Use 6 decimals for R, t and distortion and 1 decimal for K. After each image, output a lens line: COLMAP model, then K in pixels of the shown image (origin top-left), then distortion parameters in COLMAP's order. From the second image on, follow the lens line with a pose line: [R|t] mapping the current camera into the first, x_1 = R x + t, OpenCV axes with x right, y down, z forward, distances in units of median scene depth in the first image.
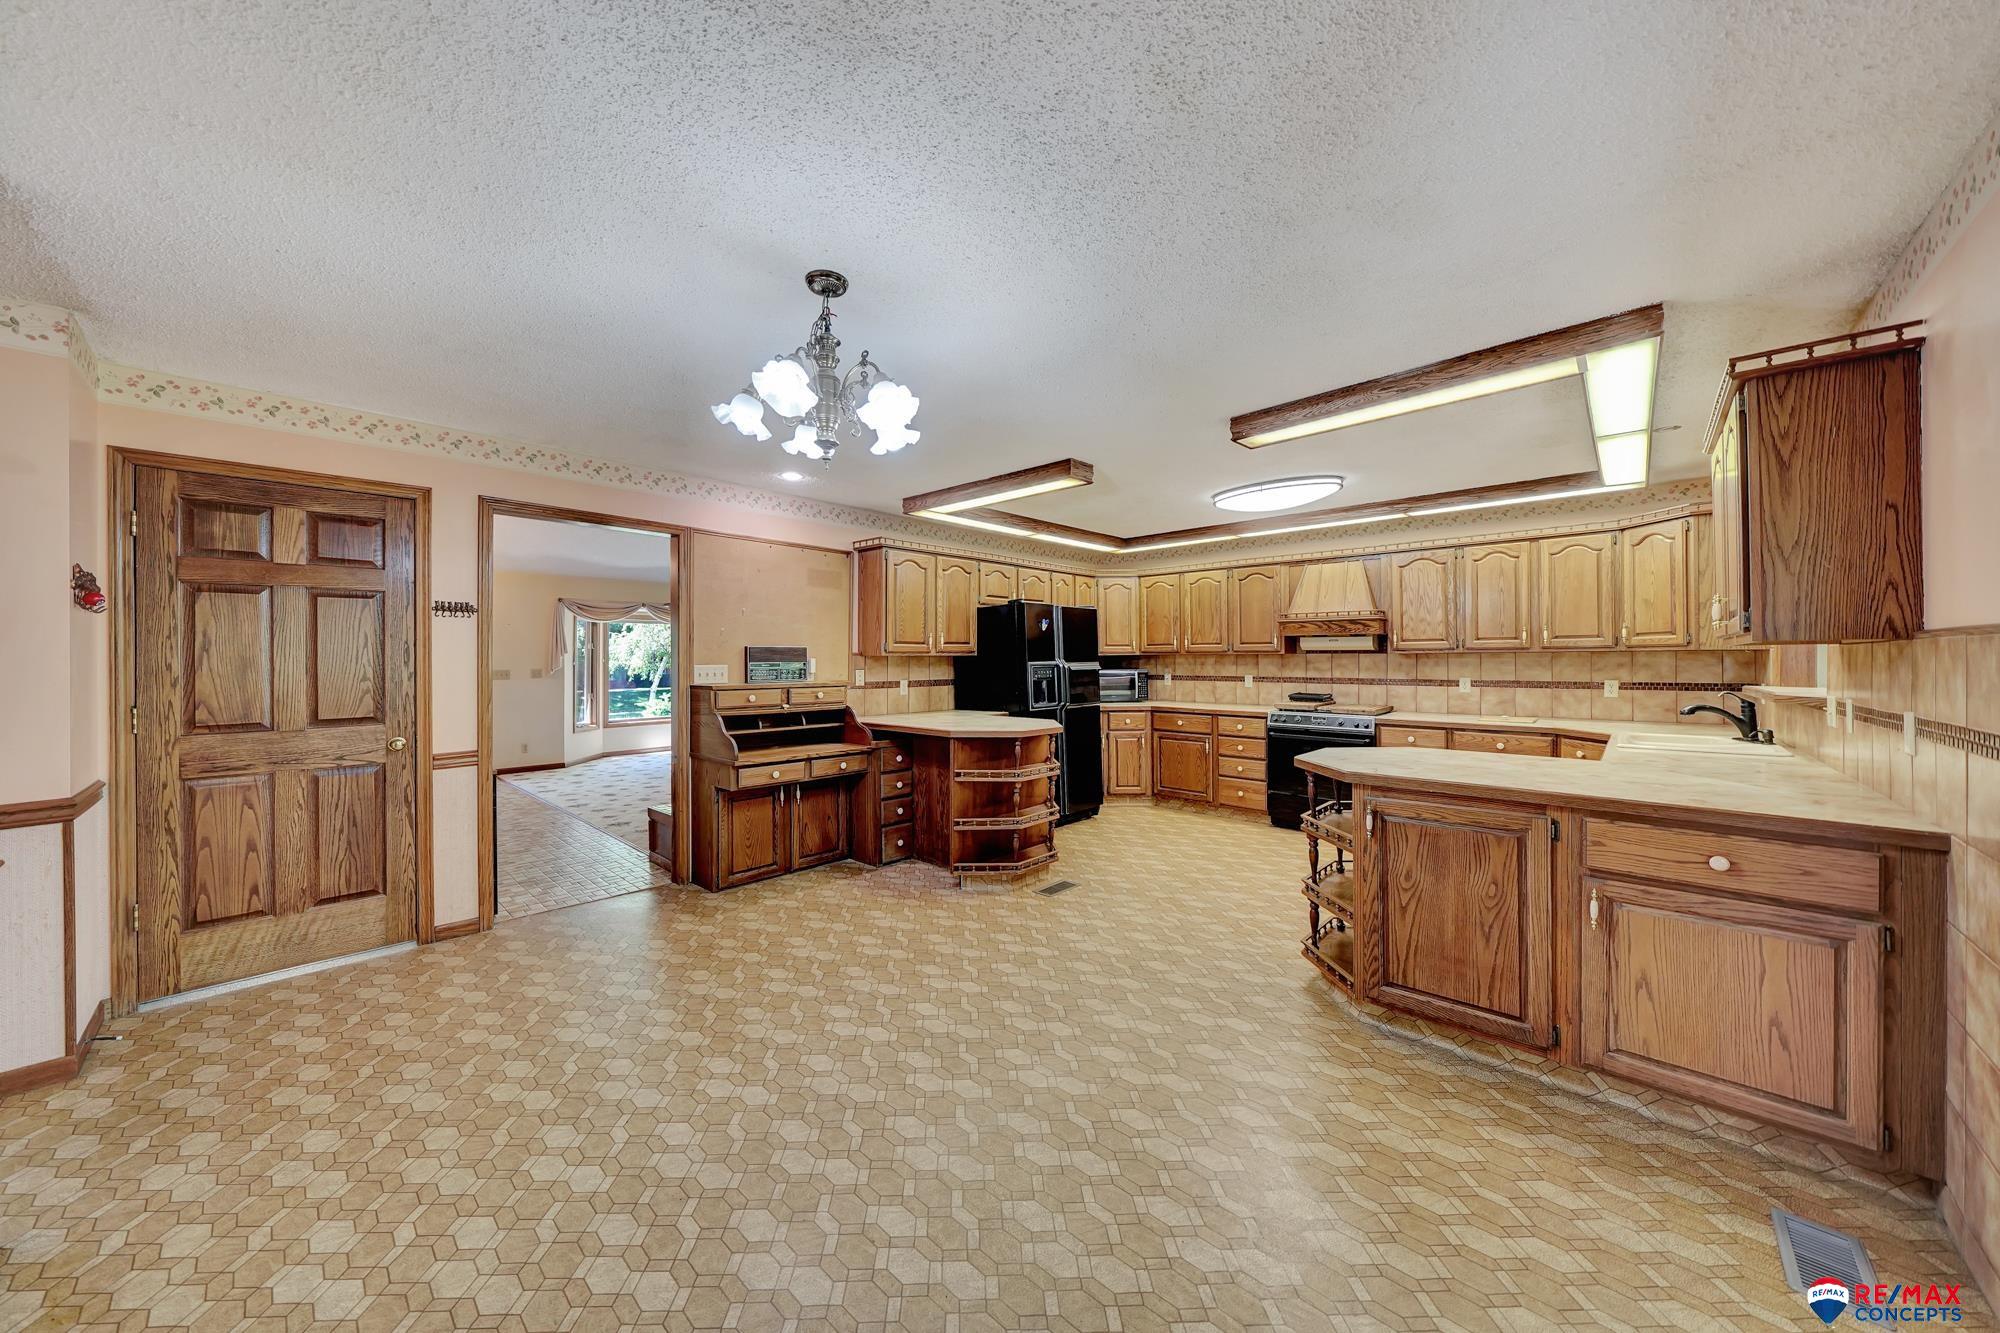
lens RADIAL K [[686.0, 0, 997.2], [0, 686.0, 656.2], [0, 0, 1]] dist [-0.003409, -0.000061]
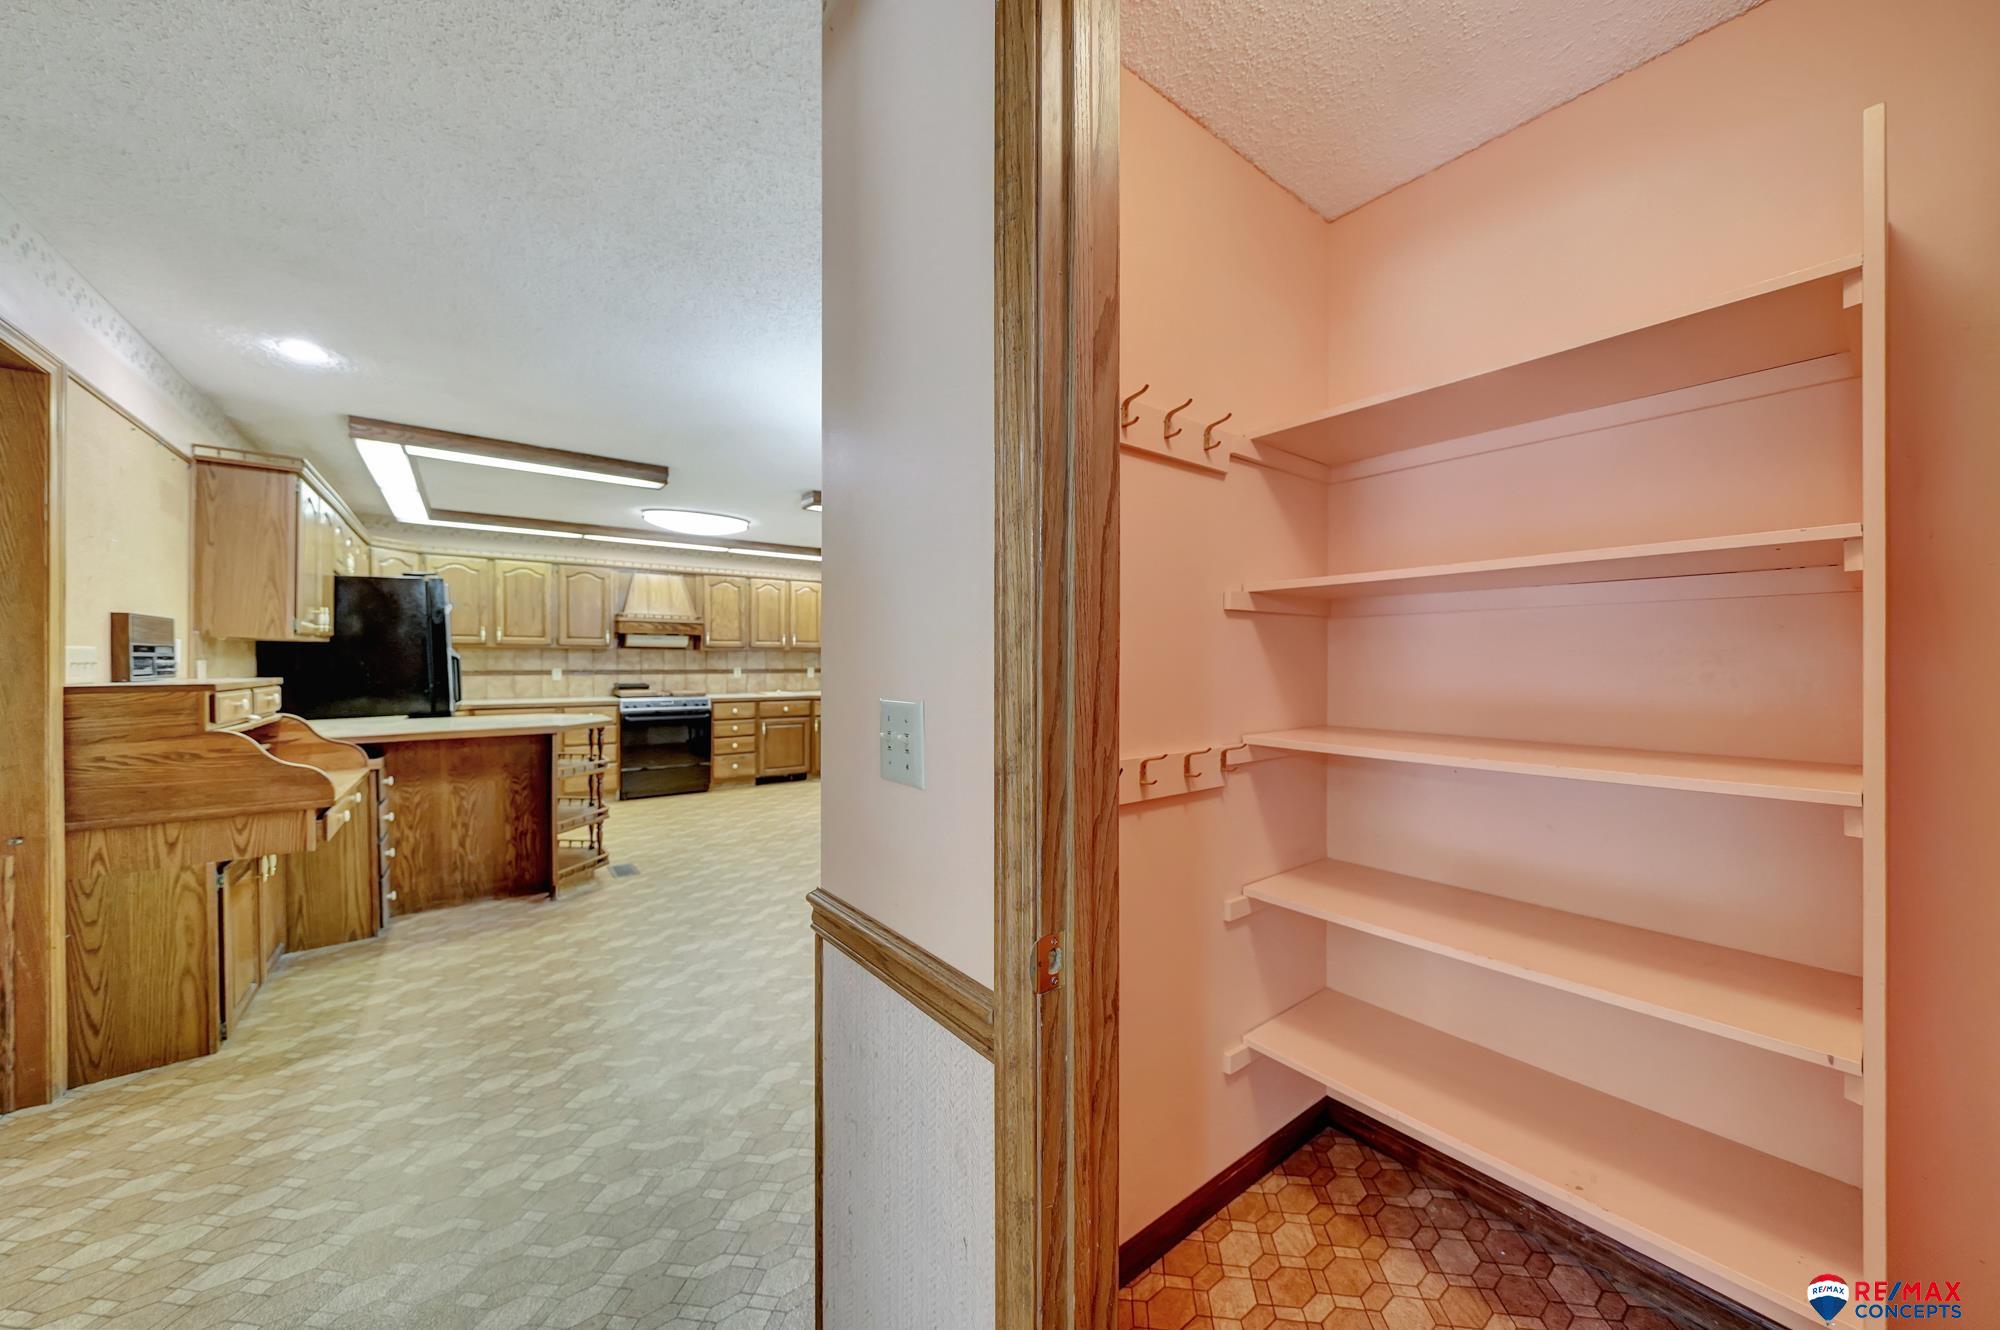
lens RADIAL K [[693.2, 0, 1000.2], [0, 693.2, 659.4], [0, 0, 1]] dist [-0.001047, -0.000052]
pose [[0.168742, 0.005103, 0.985647, -0.743876], [-0.006140, 0.999973, -0.004126, 0.019091], [-0.985641, -0.005356, 0.168769, 0.235016]]
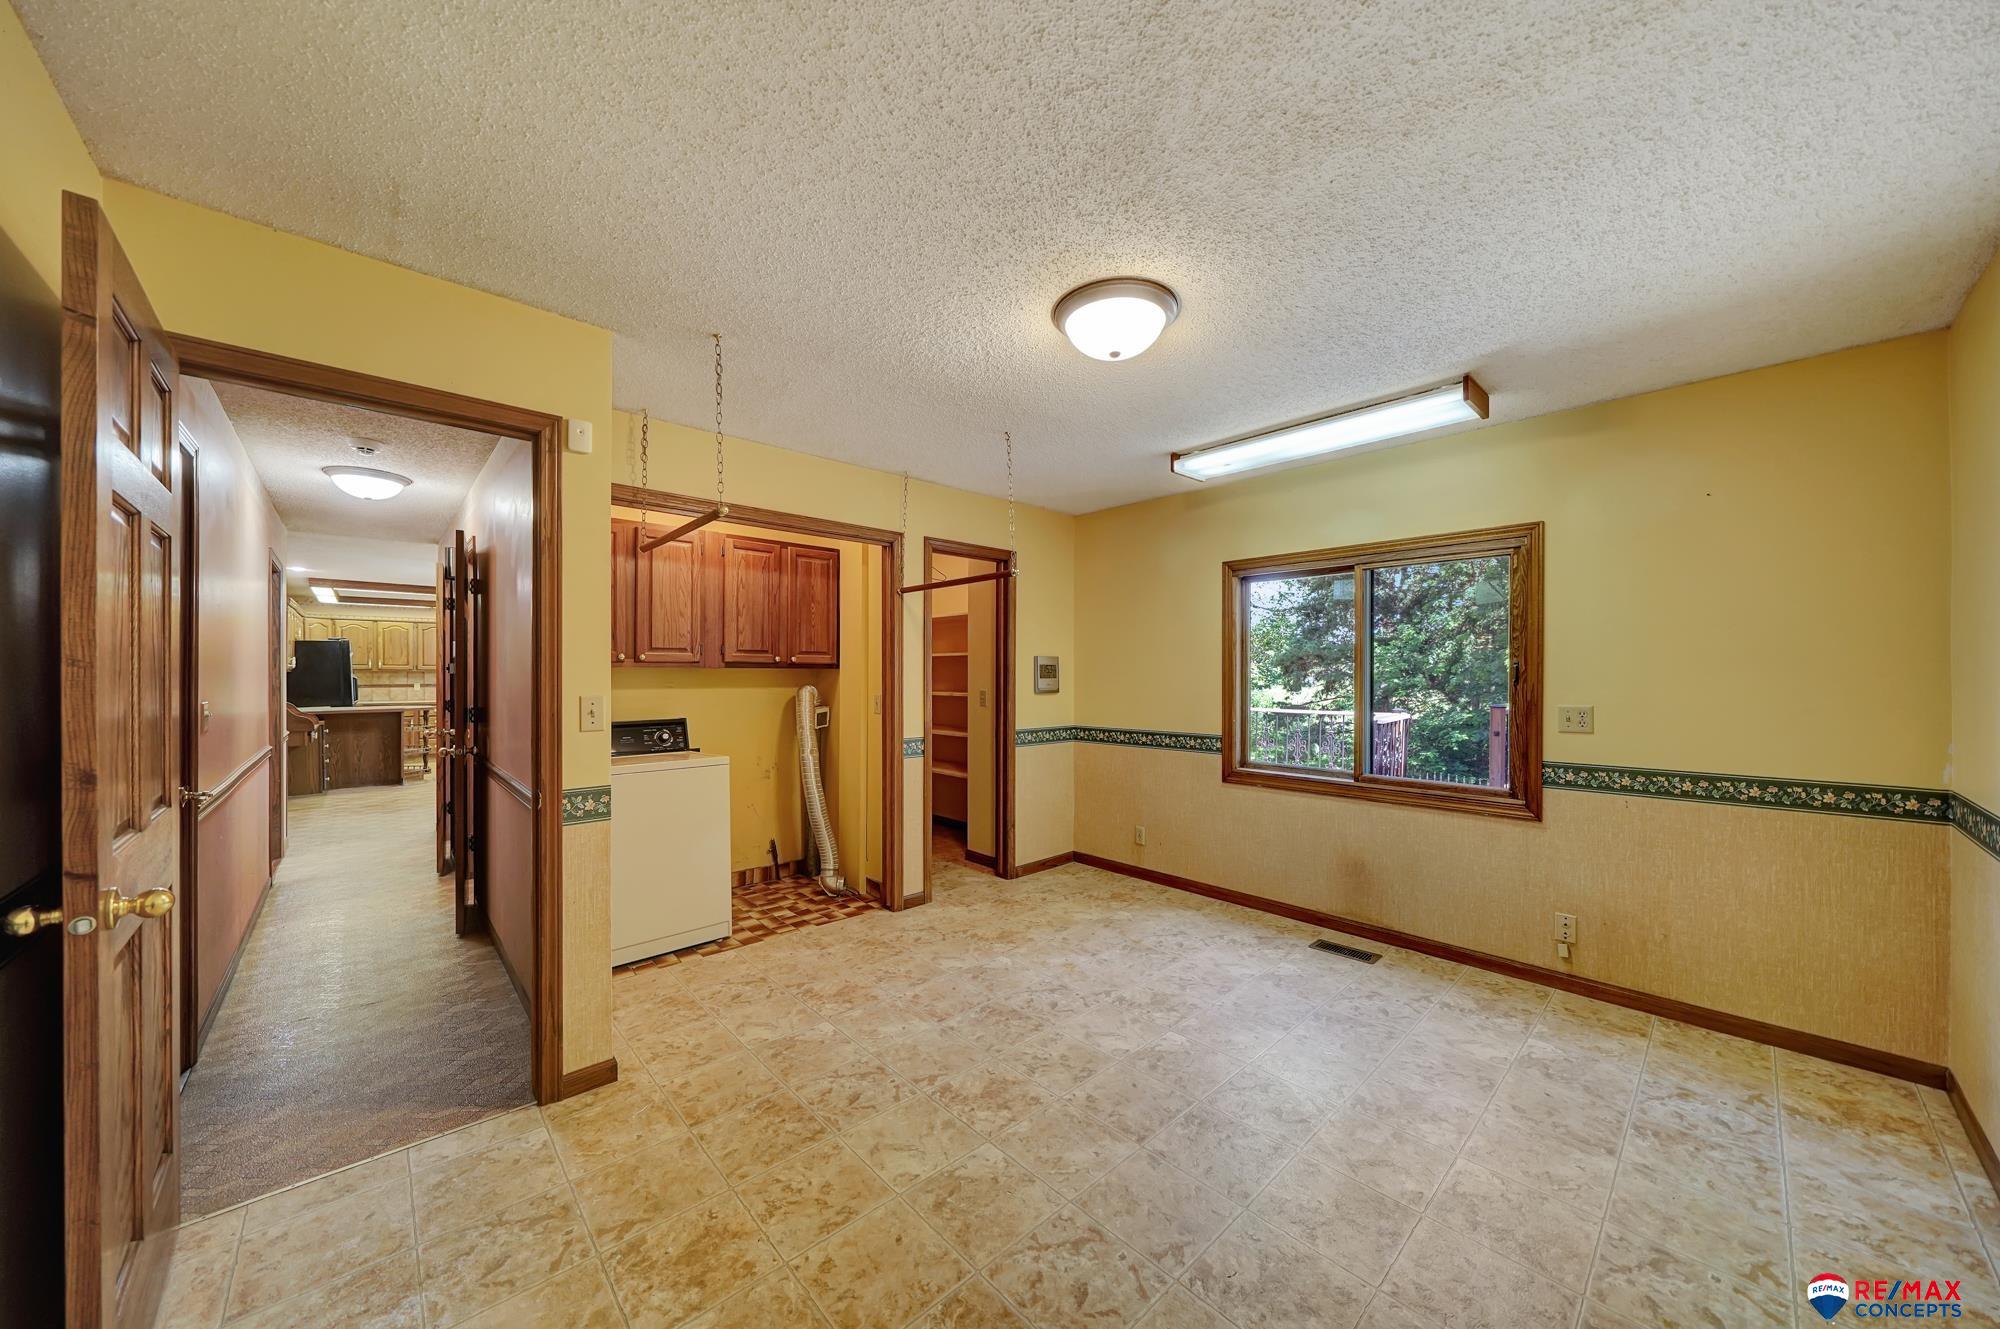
lens RADIAL K [[686.0, 0, 997.2], [0, 686.0, 654.2], [0, 0, 1]] dist [-0.003409, -0.000061]
pose [[0.070469, 0.023025, 0.997248, -1.710914], [0.007666, 0.999692, -0.023623, 0.008795], [-0.997484, 0.009310, 0.070271, -0.790505]]
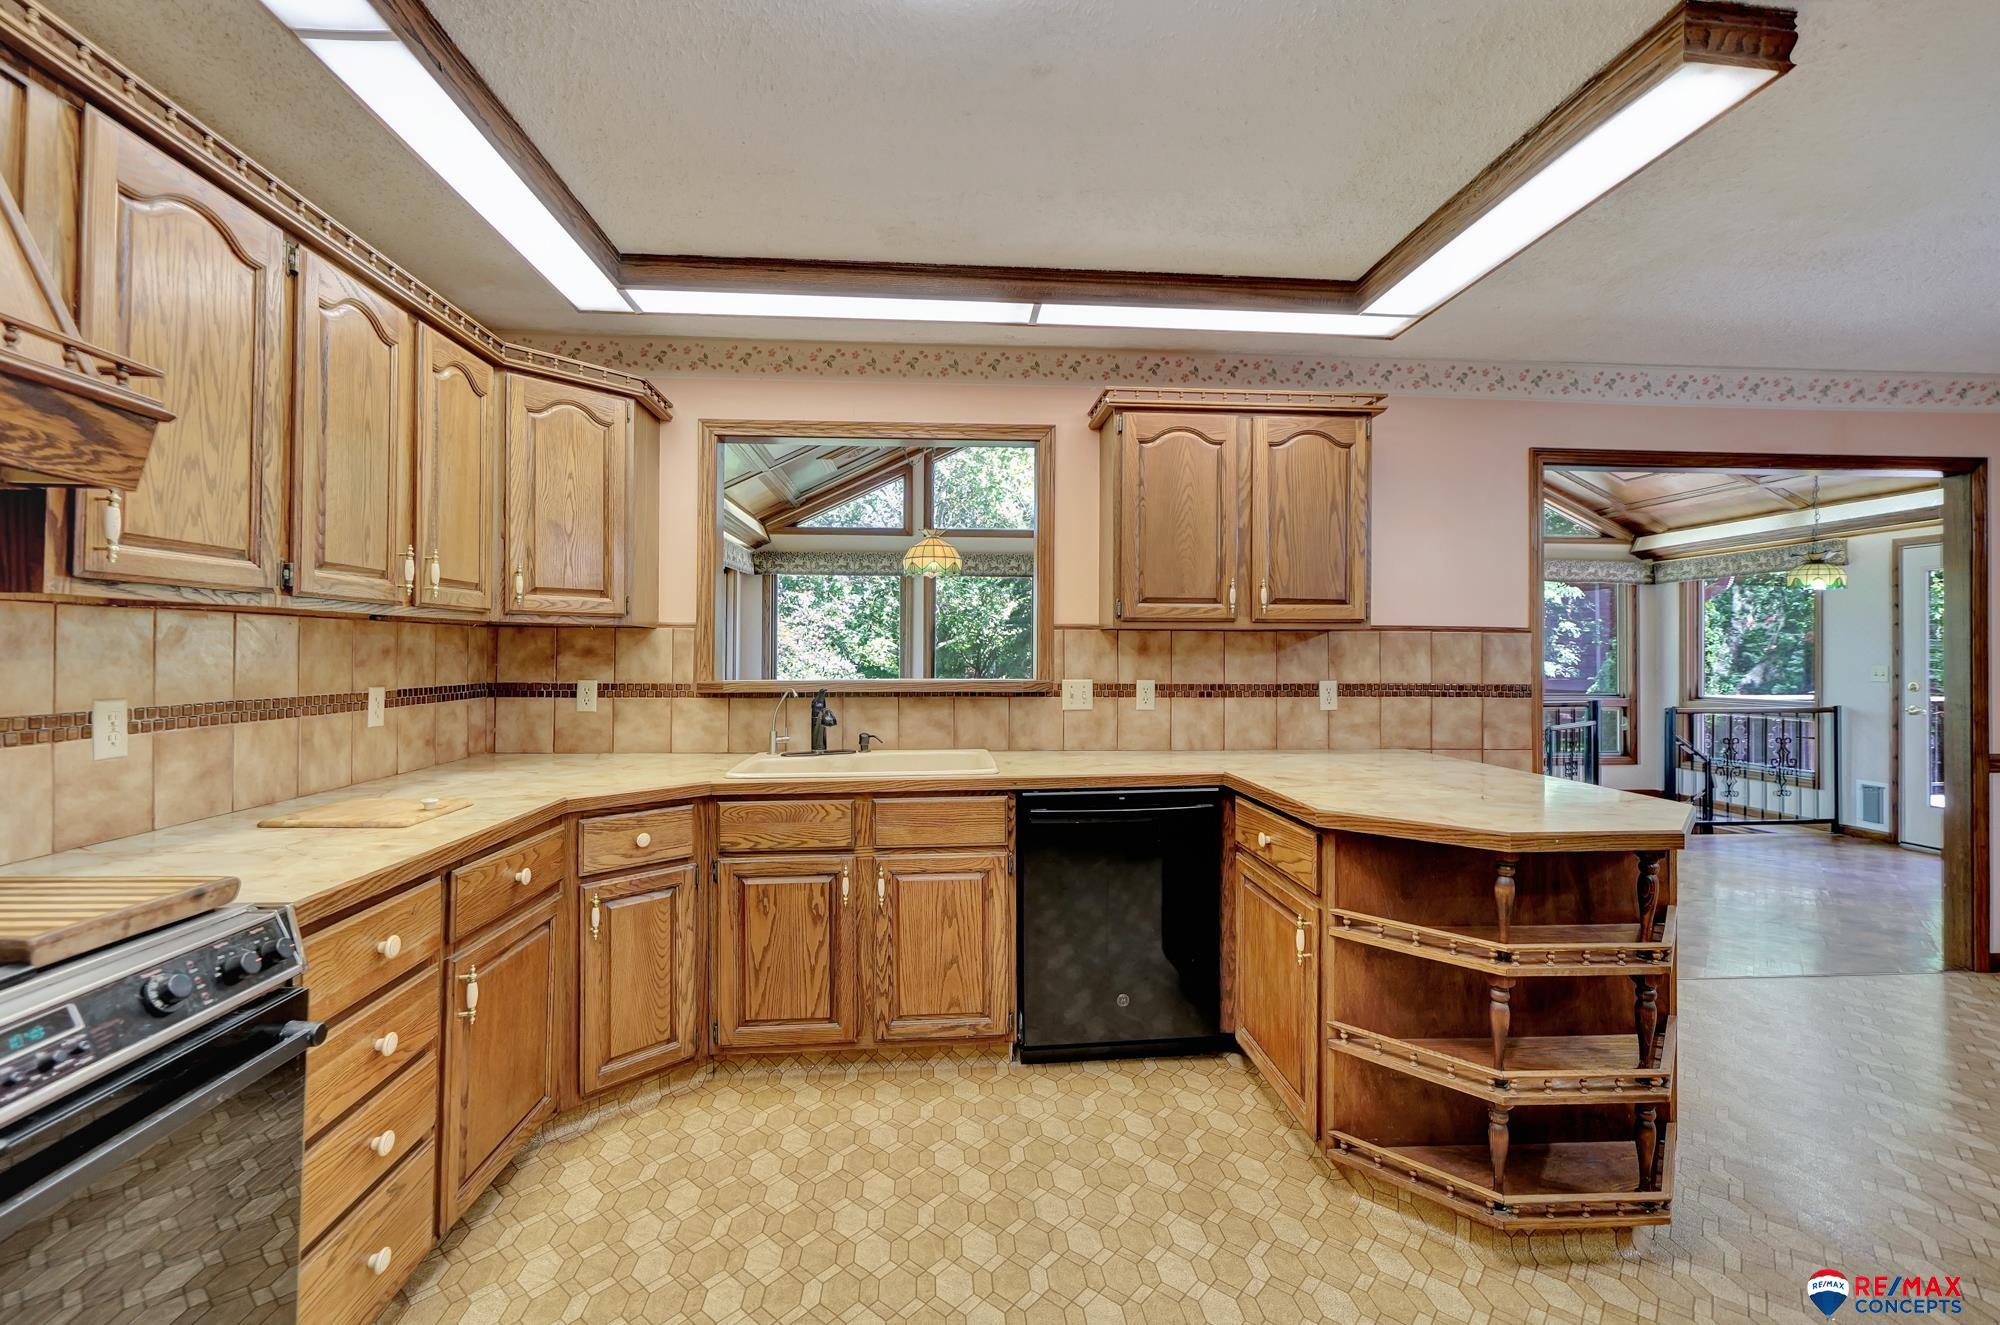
lens RADIAL K [[887.4, 0, 998.7], [0, 887.4, 650.3], [0, 0, 1]] dist [0.000877, -0.000022]
pose [[-0.736285, 0.002940, 0.676665, 0.230656], [-0.004936, 0.999941, -0.009715, 0.015260], [-0.676653, -0.010493, -0.736227, 1.146812]]
